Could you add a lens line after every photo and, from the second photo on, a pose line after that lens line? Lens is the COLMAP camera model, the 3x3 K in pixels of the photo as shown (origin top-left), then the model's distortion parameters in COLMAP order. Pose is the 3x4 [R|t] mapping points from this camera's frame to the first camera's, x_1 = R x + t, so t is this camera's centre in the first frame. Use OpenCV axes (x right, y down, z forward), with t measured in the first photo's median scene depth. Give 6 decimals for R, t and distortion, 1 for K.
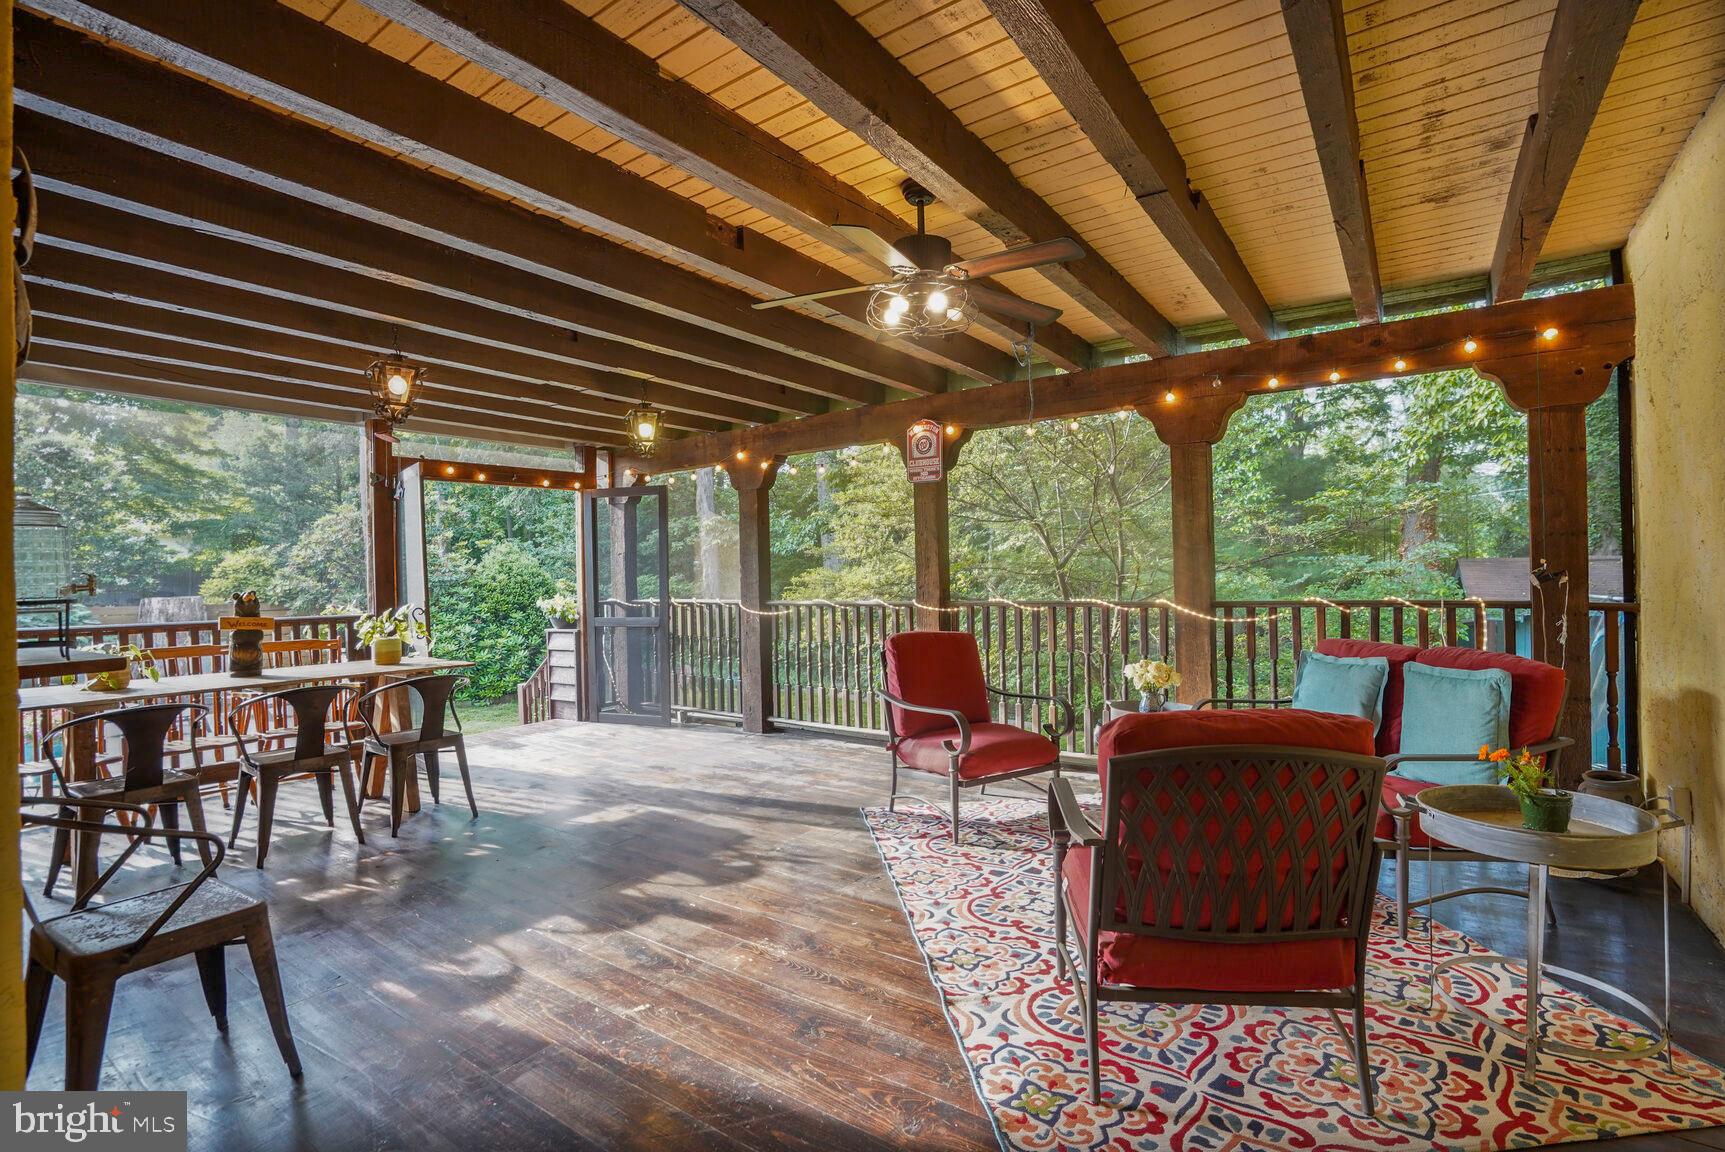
lens RADIAL K [[793.8, 0, 858.3], [0, 793.8, 572.1], [0, 0, 1]] dist [-0.050884, 0.017580]
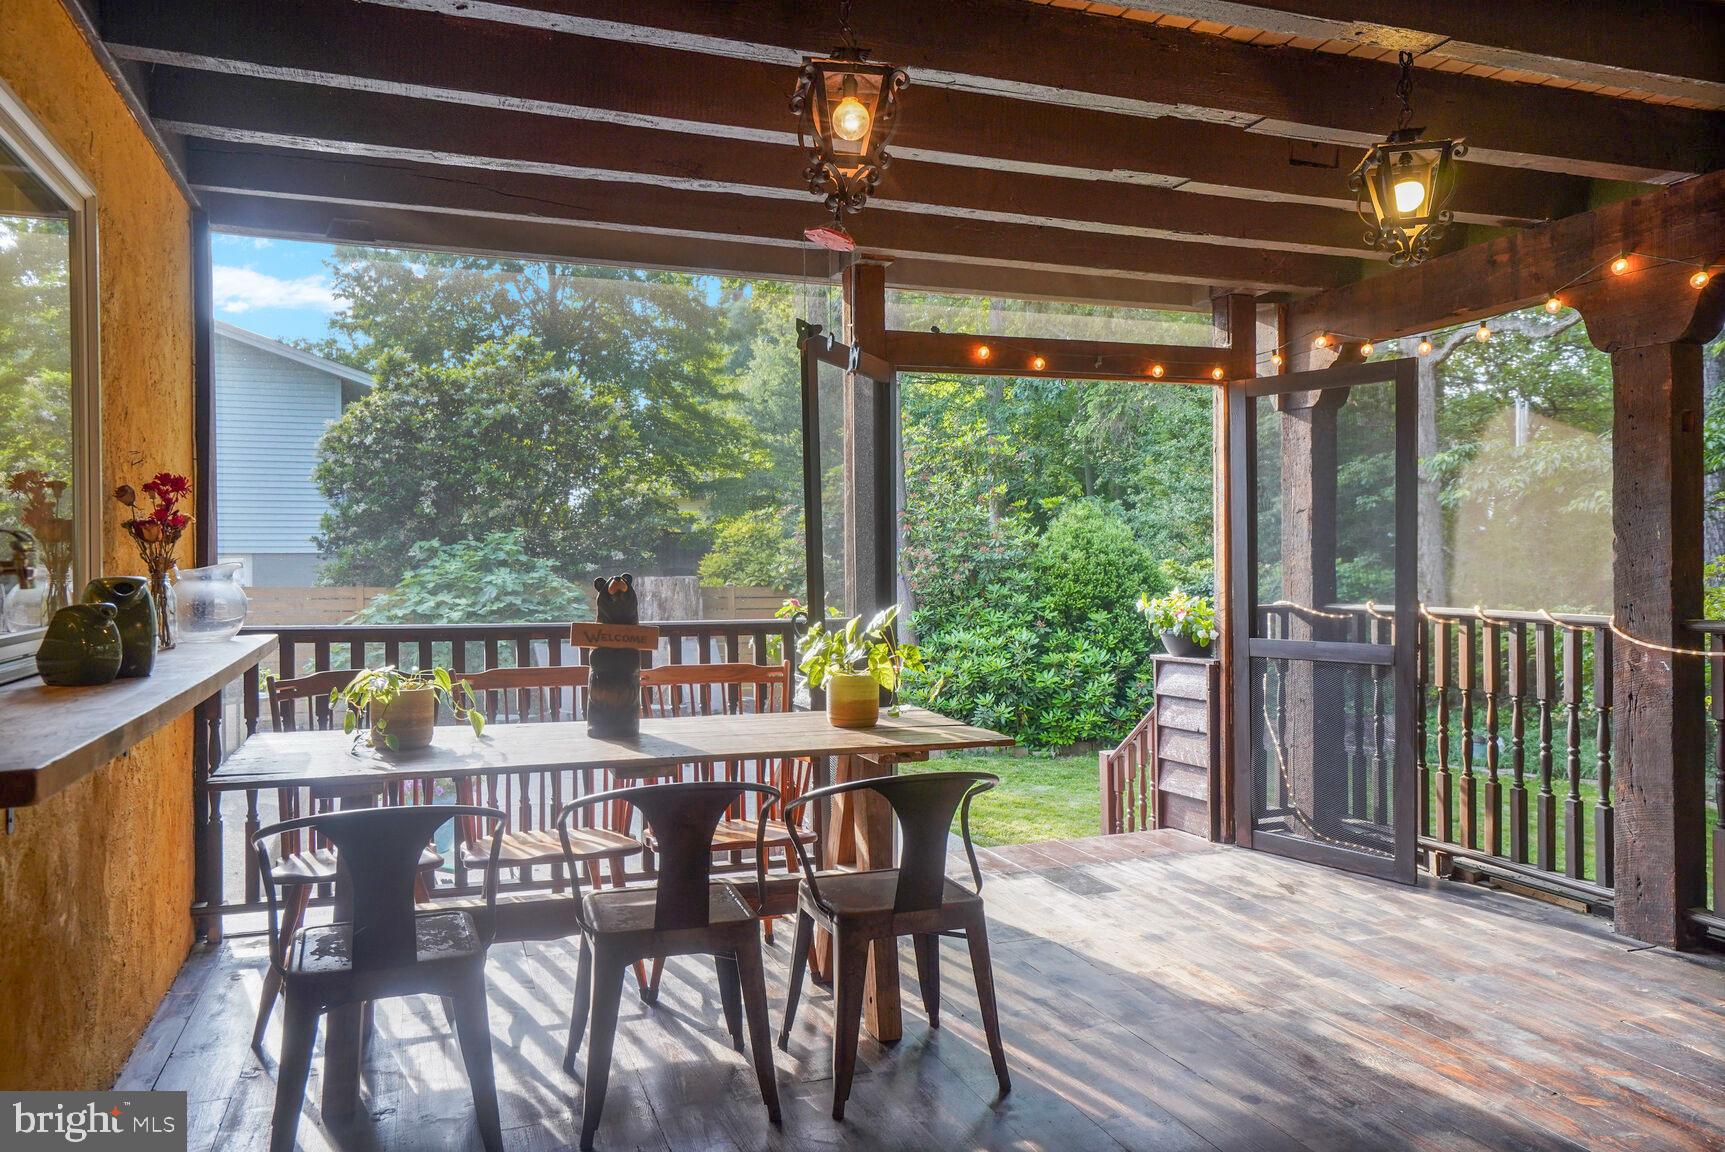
lens RADIAL K [[1226.2, 0, 831.8], [0, 1226.2, 568.7], [0, 0, 1]] dist [0.003495, 0.001157]
pose [[0.811710, 0.017685, -0.583793, -0.093974], [-0.008553, 0.999794, 0.018394, 0.001864], [0.583998, -0.009938, 0.811694, 0.212372]]
